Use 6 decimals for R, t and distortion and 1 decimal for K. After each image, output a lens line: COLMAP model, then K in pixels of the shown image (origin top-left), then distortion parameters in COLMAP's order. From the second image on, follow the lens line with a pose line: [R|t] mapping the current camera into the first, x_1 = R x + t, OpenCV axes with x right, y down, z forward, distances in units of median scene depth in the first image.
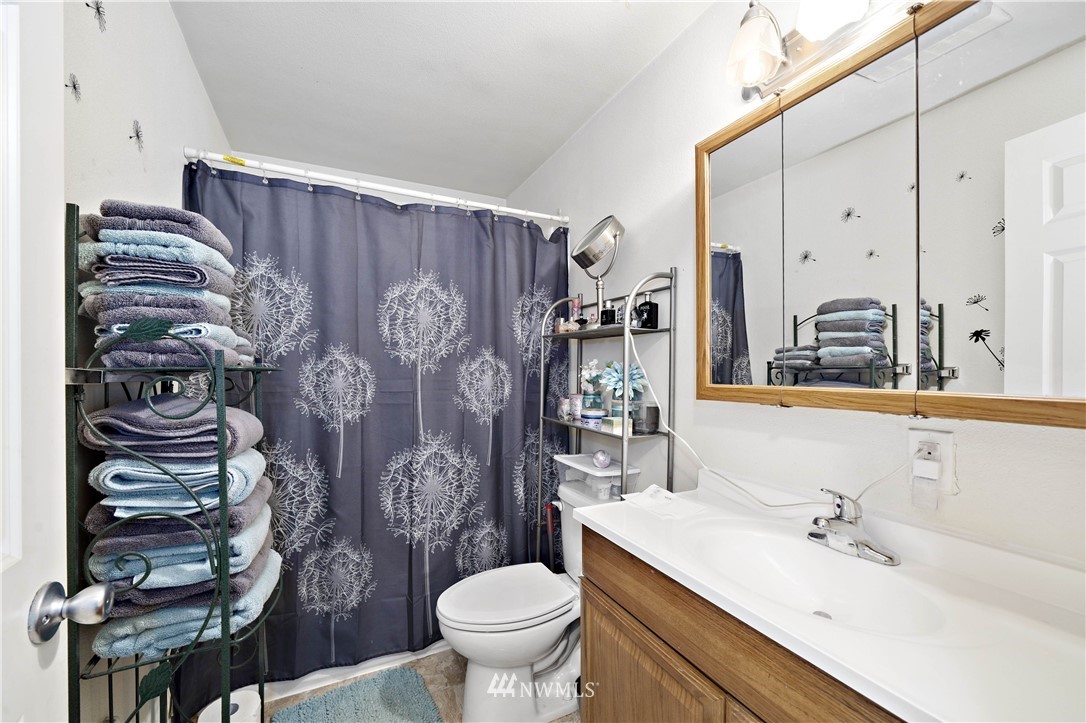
lens RADIAL K [[436.2, 0, 543.3], [0, 436.2, 368.5], [0, 0, 1]] dist [-0.000644, -0.000057]
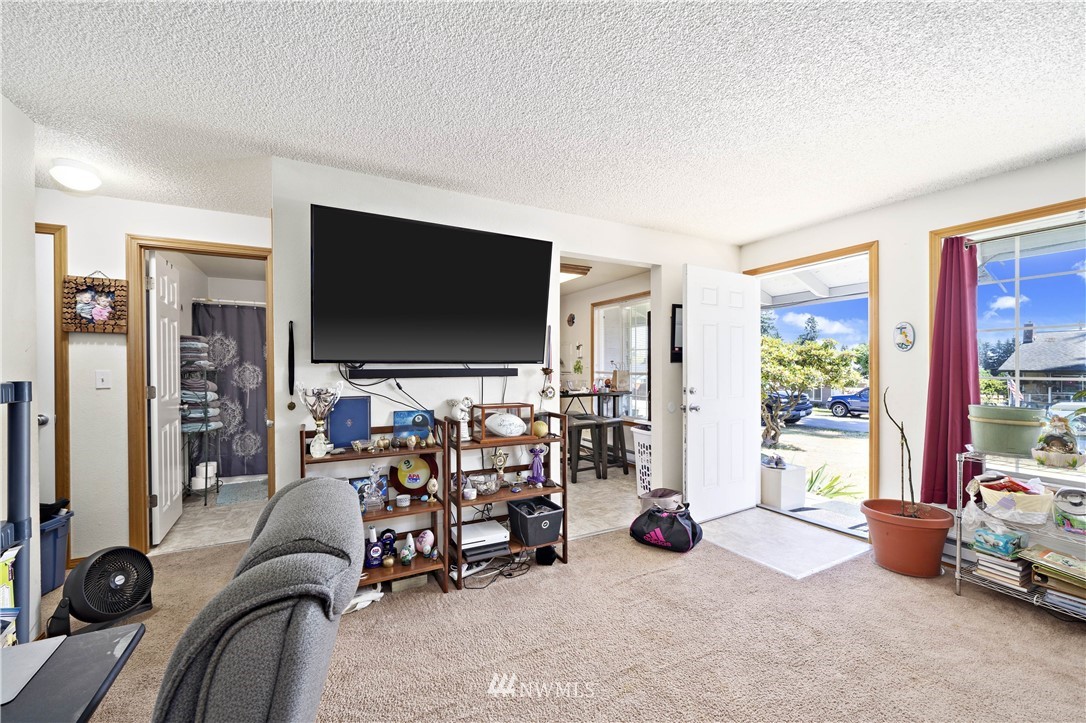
lens RADIAL K [[436.2, 0, 543.3], [0, 436.2, 368.5], [0, 0, 1]] dist [-0.000644, -0.000057]
pose [[0.999571, 0.000401, 0.029291, 1.449270], [-0.000639, 0.999967, 0.008092, -0.035644], [-0.029287, -0.008107, 0.999538, -1.995258]]
